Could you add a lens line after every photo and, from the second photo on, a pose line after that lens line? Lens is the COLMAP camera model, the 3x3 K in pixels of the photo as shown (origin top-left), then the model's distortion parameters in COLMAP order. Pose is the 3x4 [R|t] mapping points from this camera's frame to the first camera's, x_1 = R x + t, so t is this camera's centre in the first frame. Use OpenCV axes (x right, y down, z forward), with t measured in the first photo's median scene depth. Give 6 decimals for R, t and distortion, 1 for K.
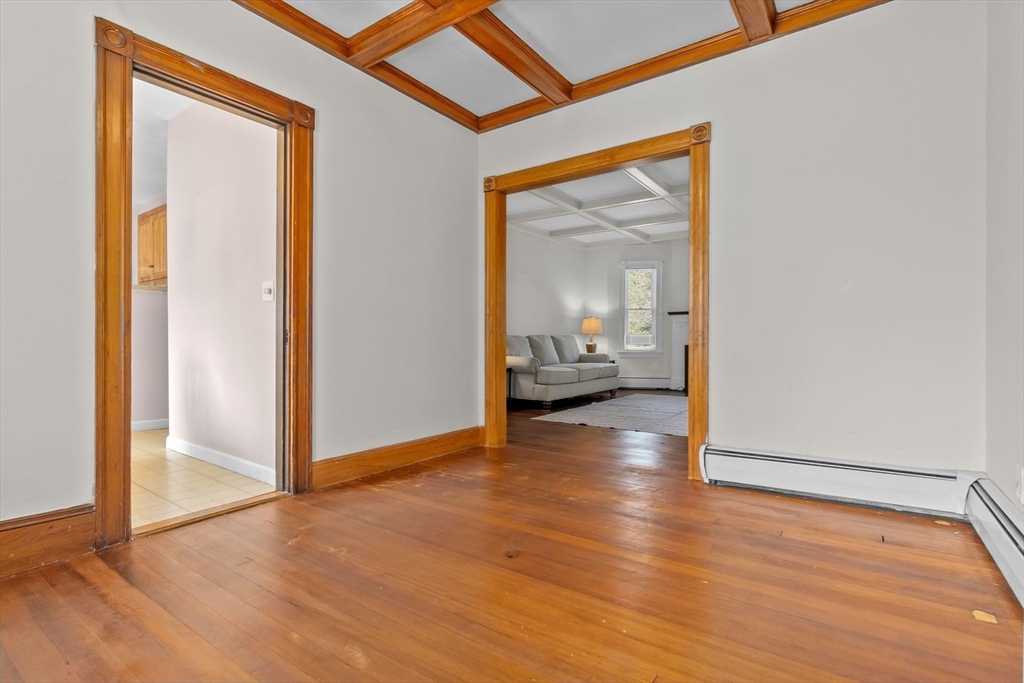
lens RADIAL K [[497.6, 0, 508.5], [0, 497.6, 344.3], [0, 0, 1]] dist [-0.005799, -0.000243]
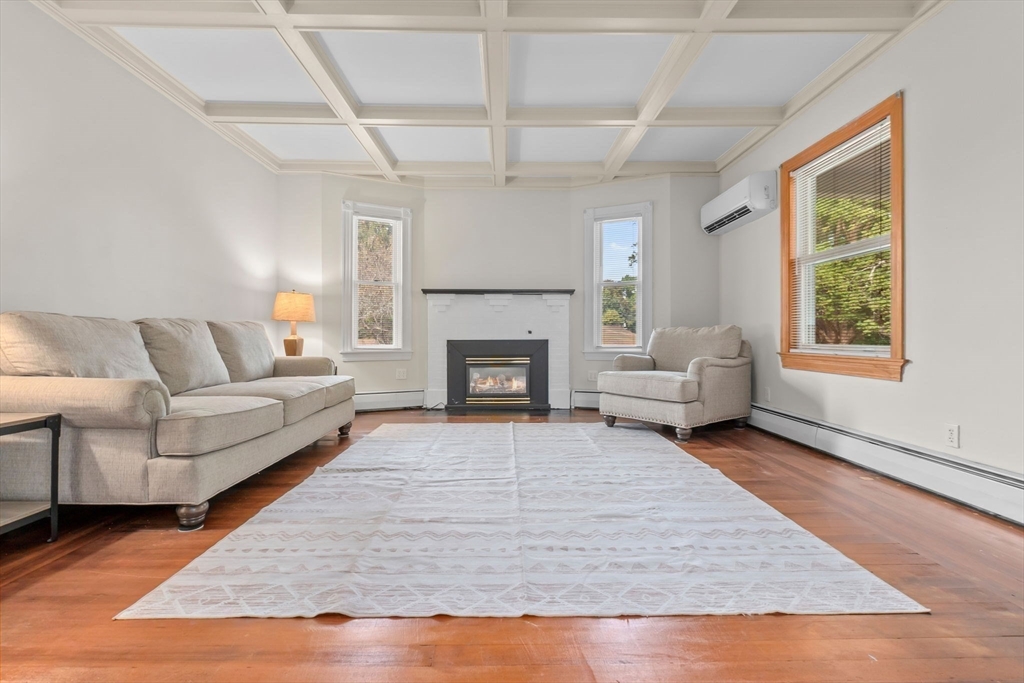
lens RADIAL K [[480.2, 0, 512.0], [0, 480.2, 341.5], [0, 0, 1]] dist [0.003413, 0.000461]
pose [[0.799132, -0.006669, 0.601119, 0.047019], [0.004409, 0.999977, 0.005233, 0.000380], [-0.601140, -0.001532, 0.799142, 0.520314]]
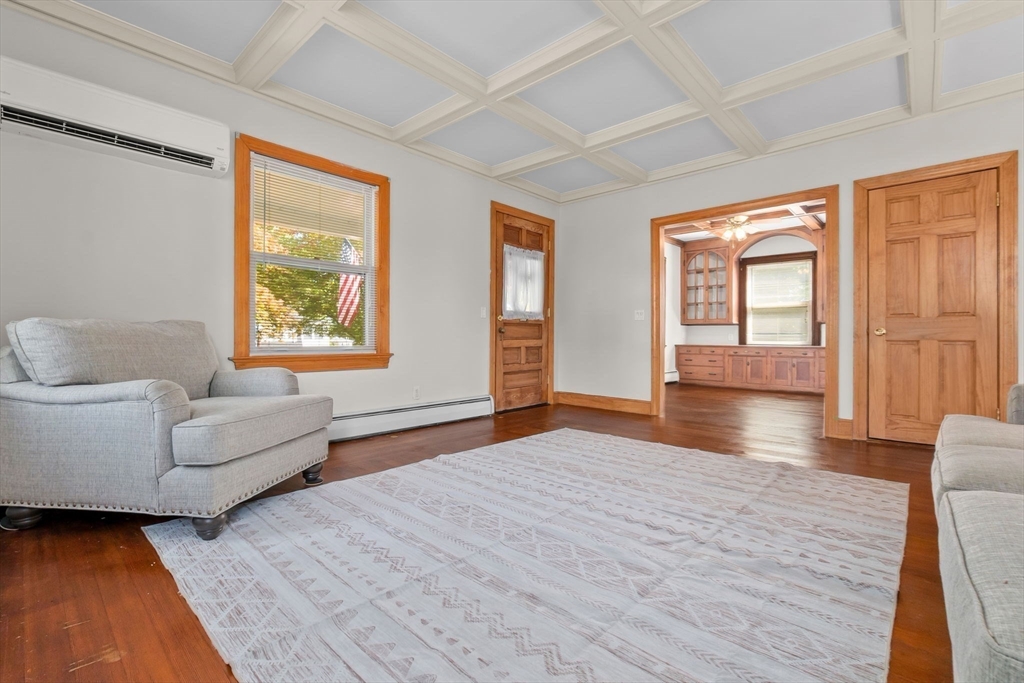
lens RADIAL K [[456.3, 0, 518.9], [0, 456.3, 337.1], [0, 0, 1]] dist [-0.005458, -0.000163]
pose [[-0.994722, -0.002795, 0.102565, 0.310857], [-0.002817, 0.999996, -0.000072, -0.002141], [-0.102564, -0.000361, -0.994726, 1.176456]]
